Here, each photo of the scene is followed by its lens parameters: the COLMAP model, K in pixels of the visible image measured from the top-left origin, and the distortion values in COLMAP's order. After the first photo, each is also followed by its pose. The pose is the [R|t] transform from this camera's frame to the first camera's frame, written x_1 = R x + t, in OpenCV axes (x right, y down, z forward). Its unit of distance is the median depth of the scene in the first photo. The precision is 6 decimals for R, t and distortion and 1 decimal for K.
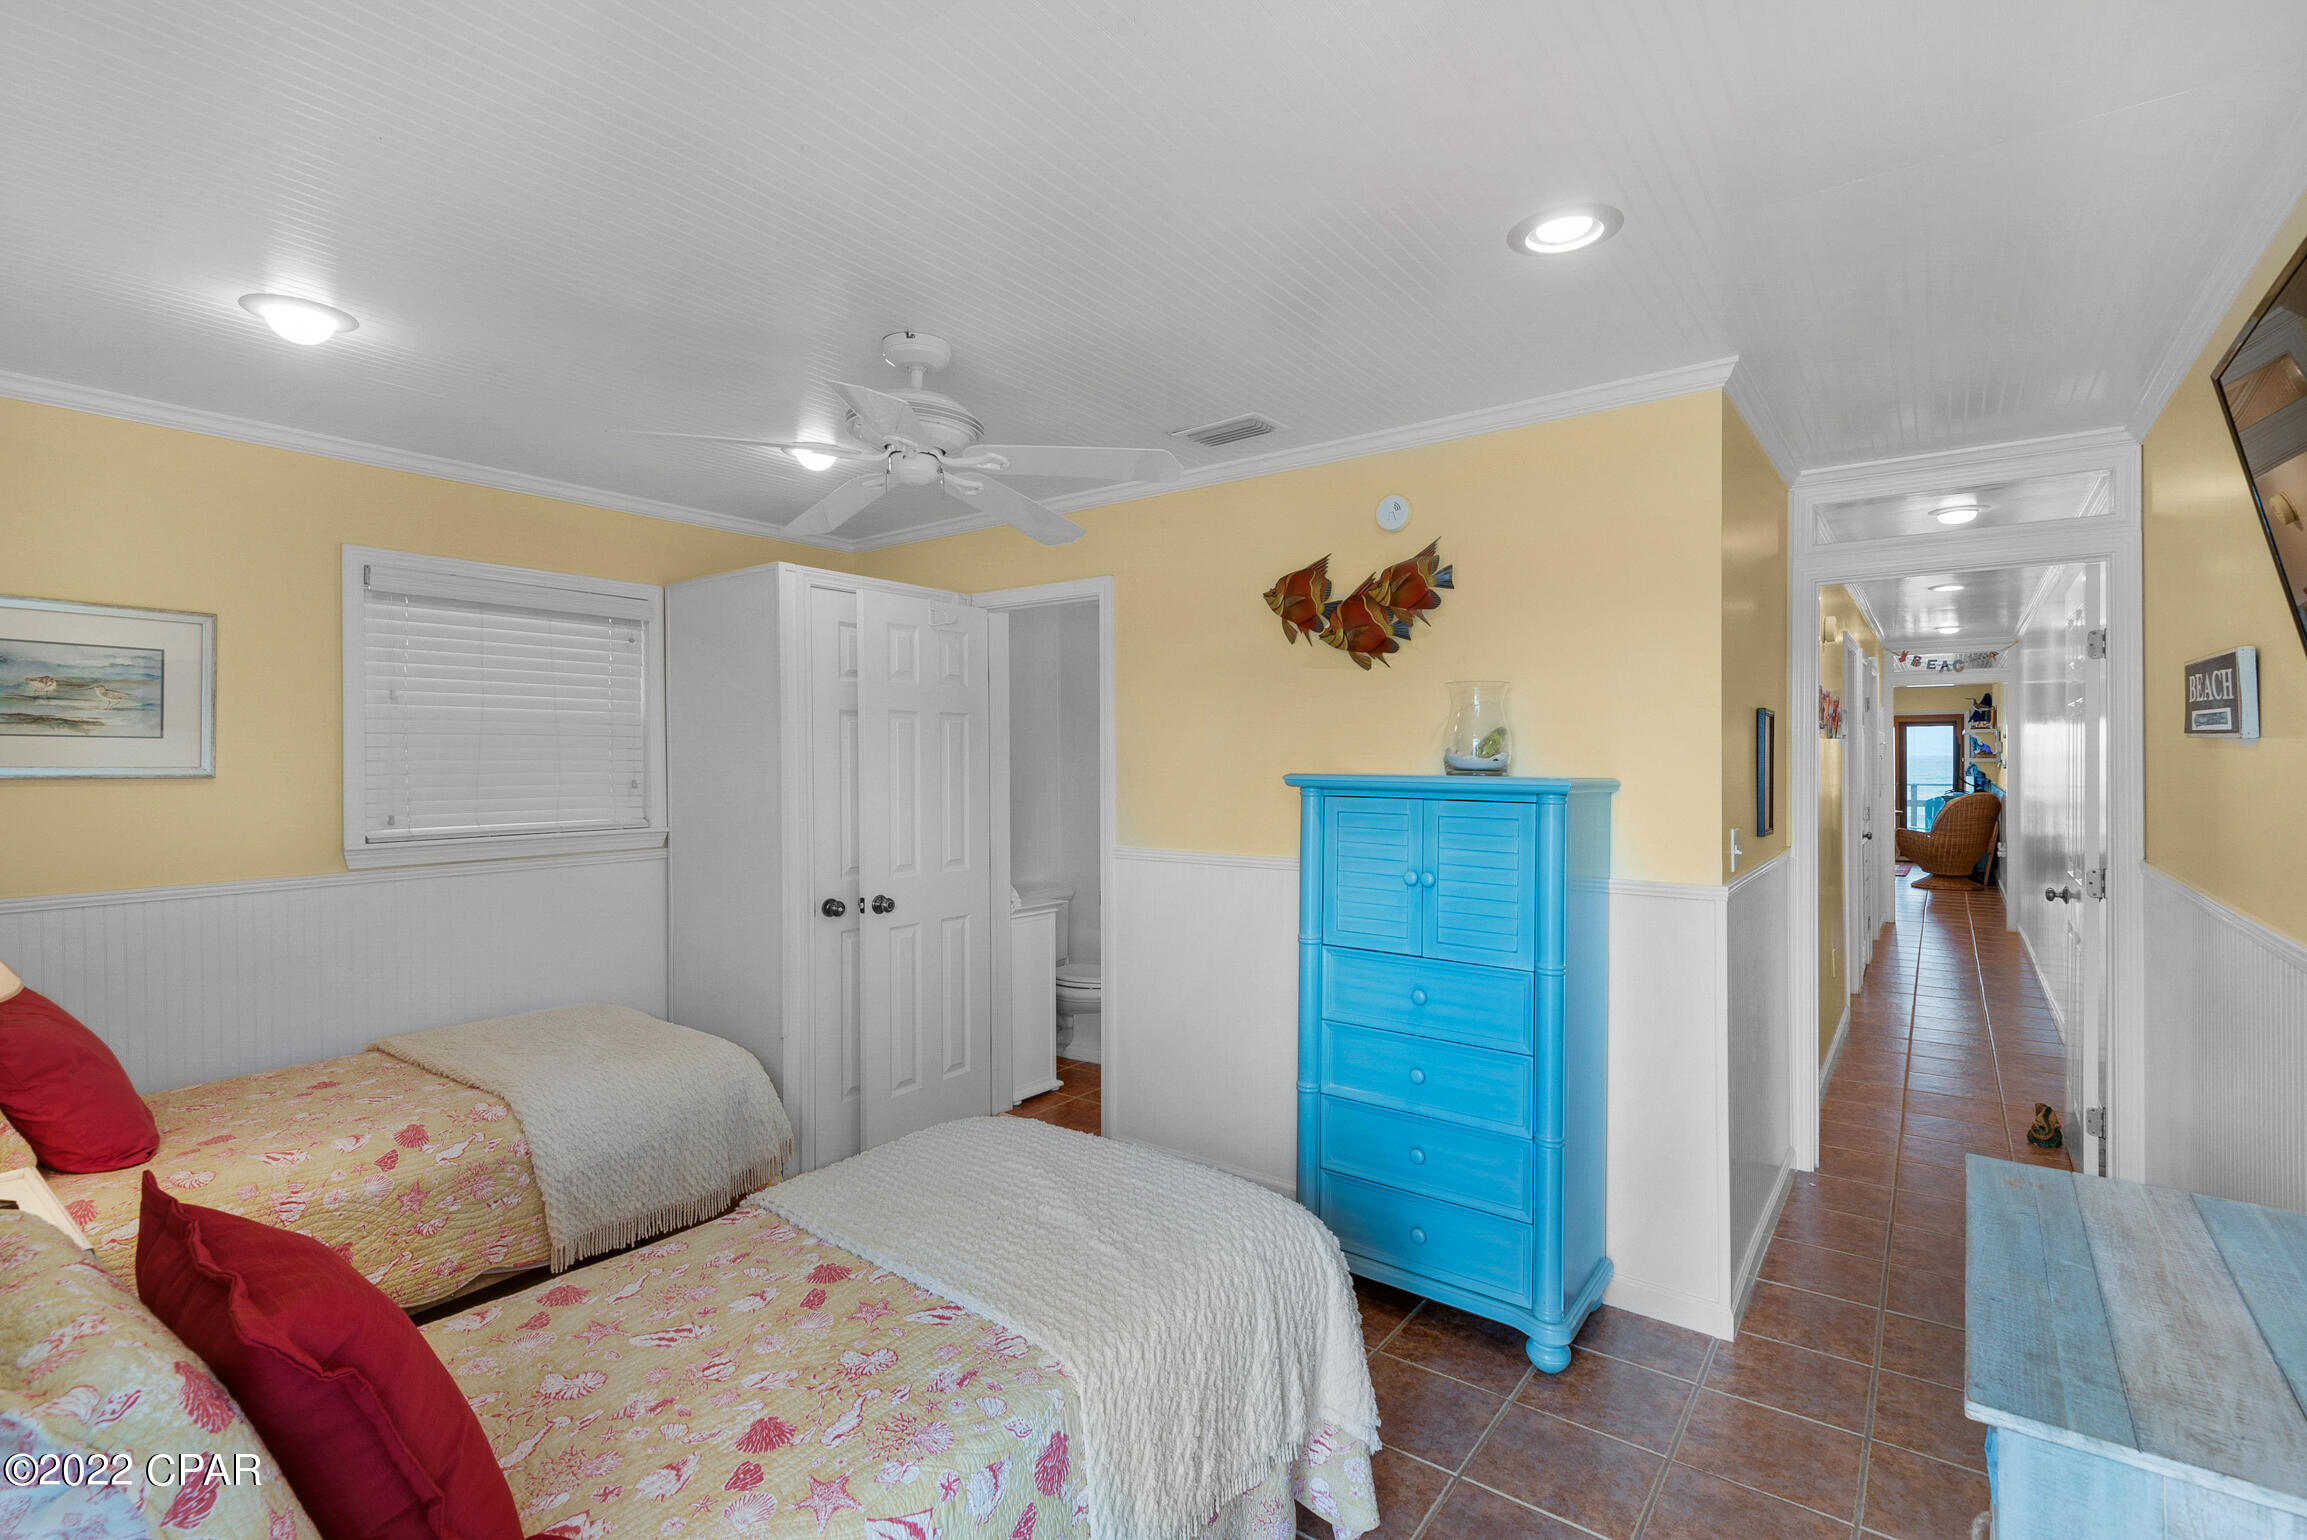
lens RADIAL K [[1043.8, 0, 1153.5], [0, 1043.8, 770.0], [0, 0, 1]] dist [0.000689, -0.000258]
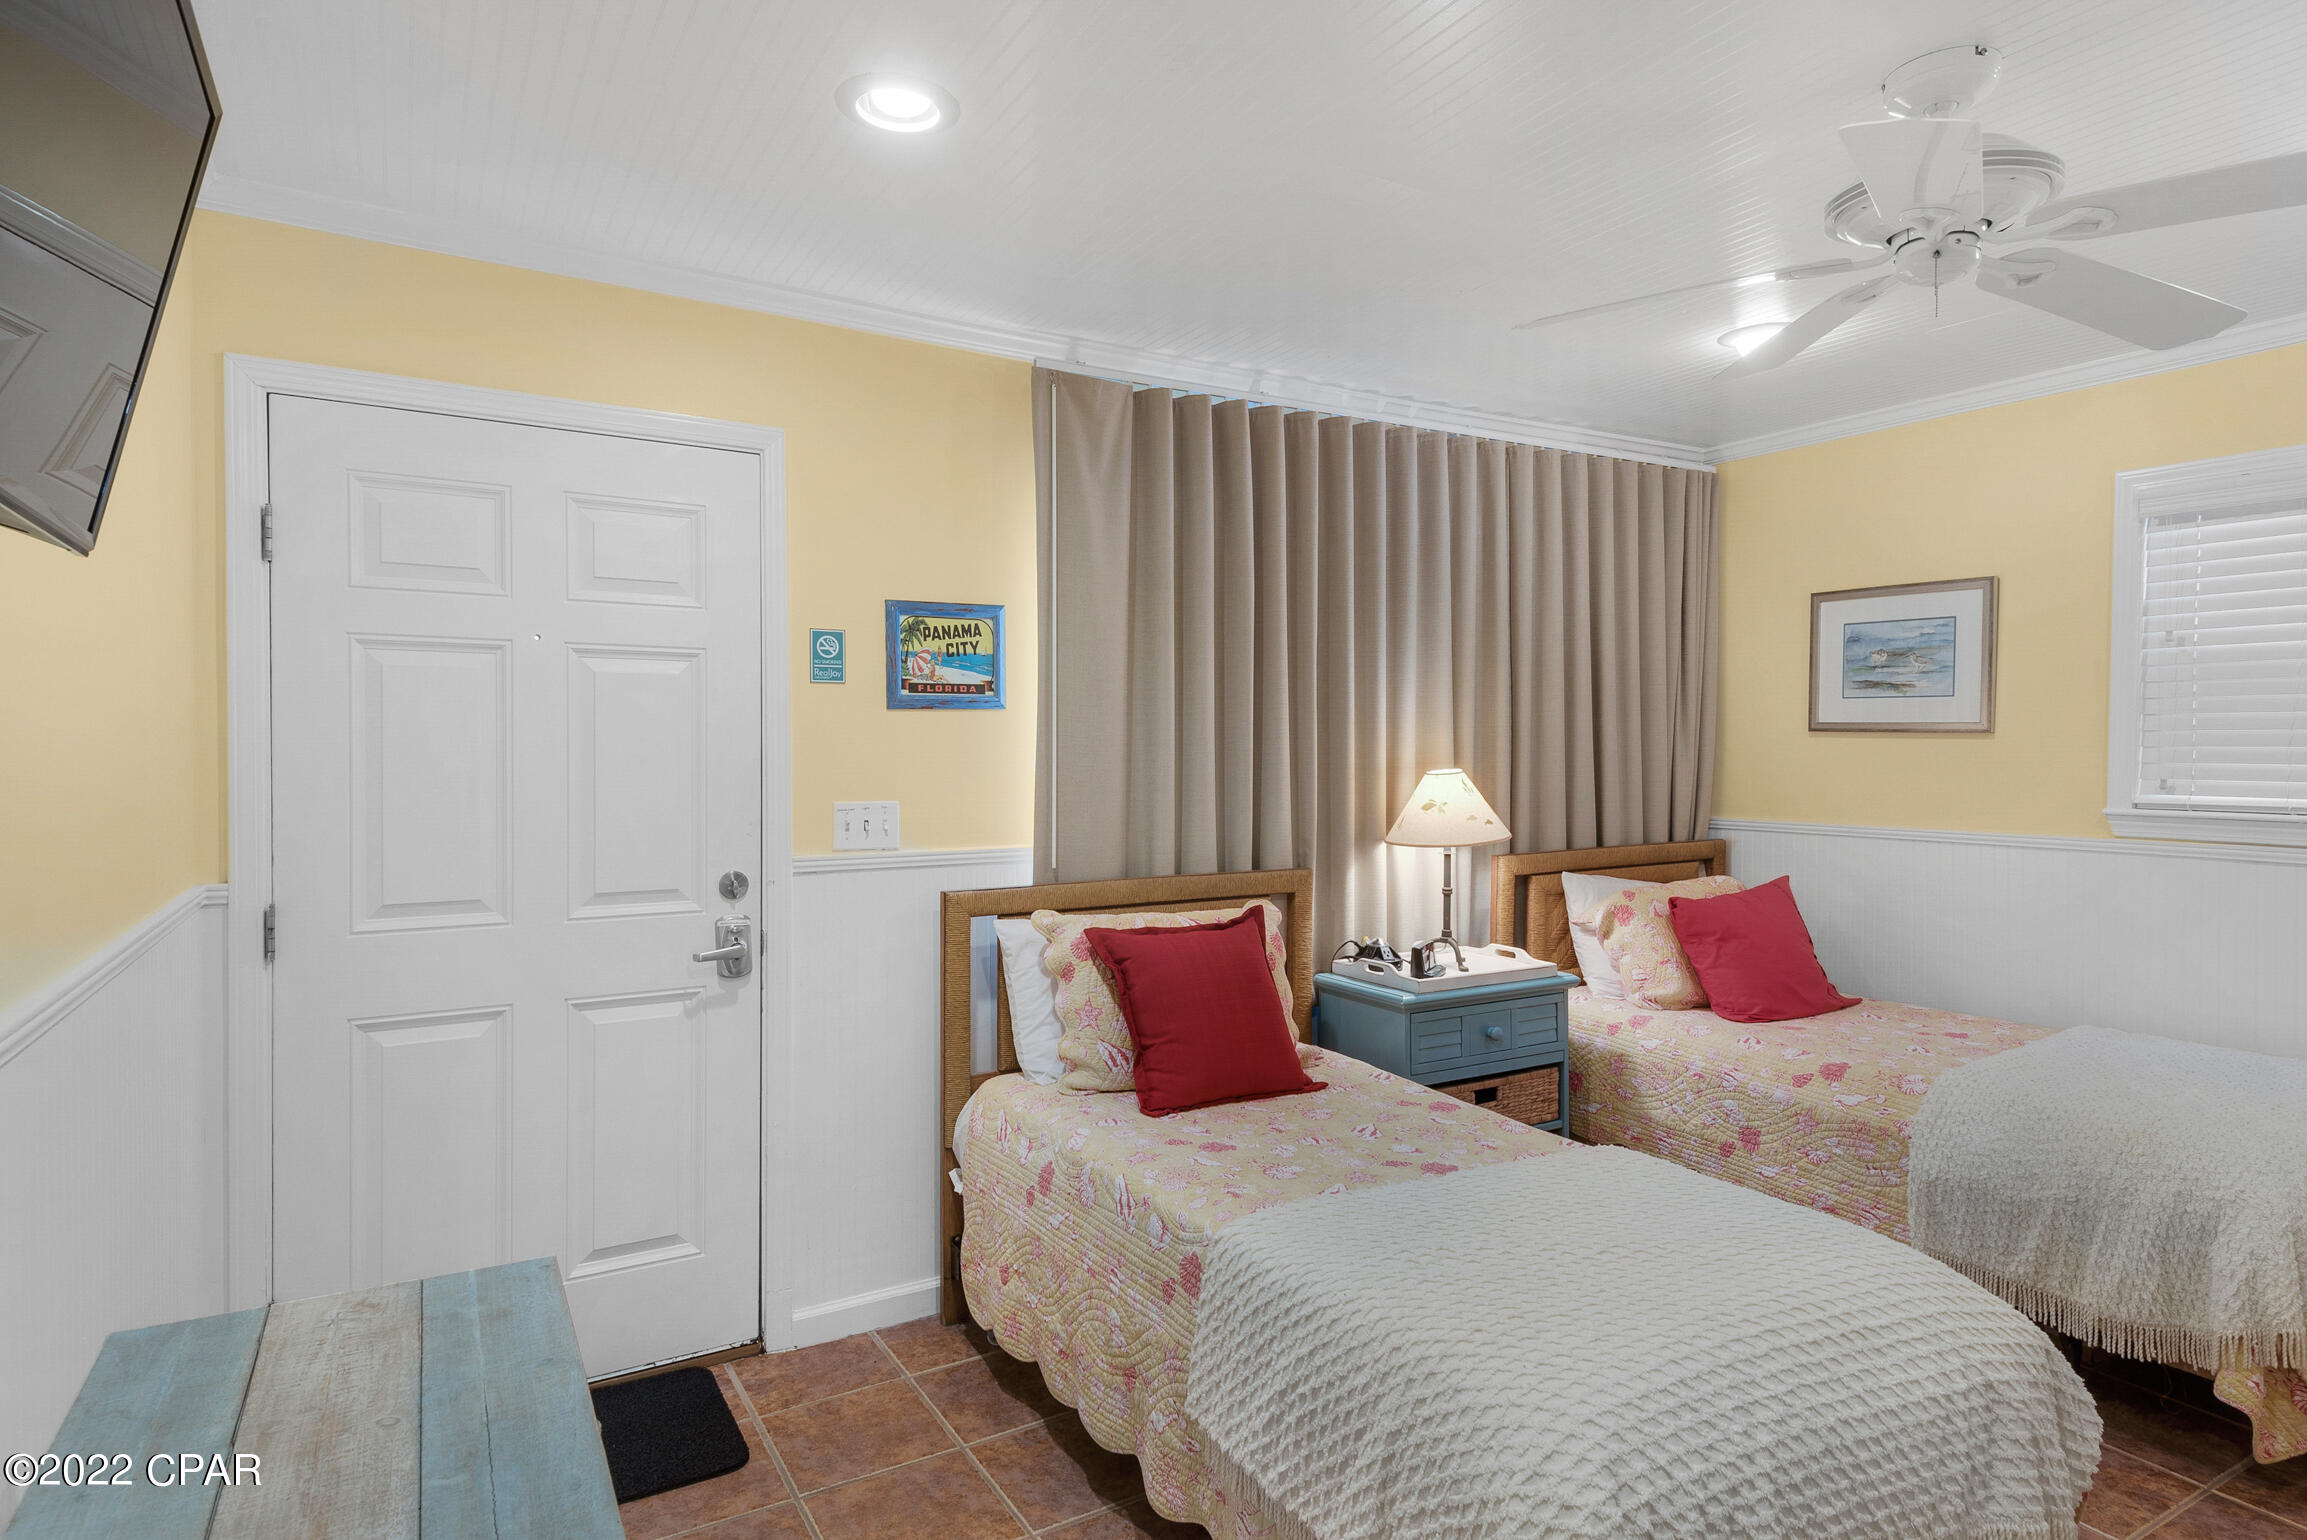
lens RADIAL K [[1264.5, 0, 1153.5], [0, 1264.5, 770.0], [0, 0, 1]] dist [0.000841, 0.000036]
pose [[-0.383859, 0.025193, -0.923048, 0.697615], [-0.008241, 0.999494, 0.030706, 0.015240], [0.923355, 0.019393, -0.383458, 0.828774]]
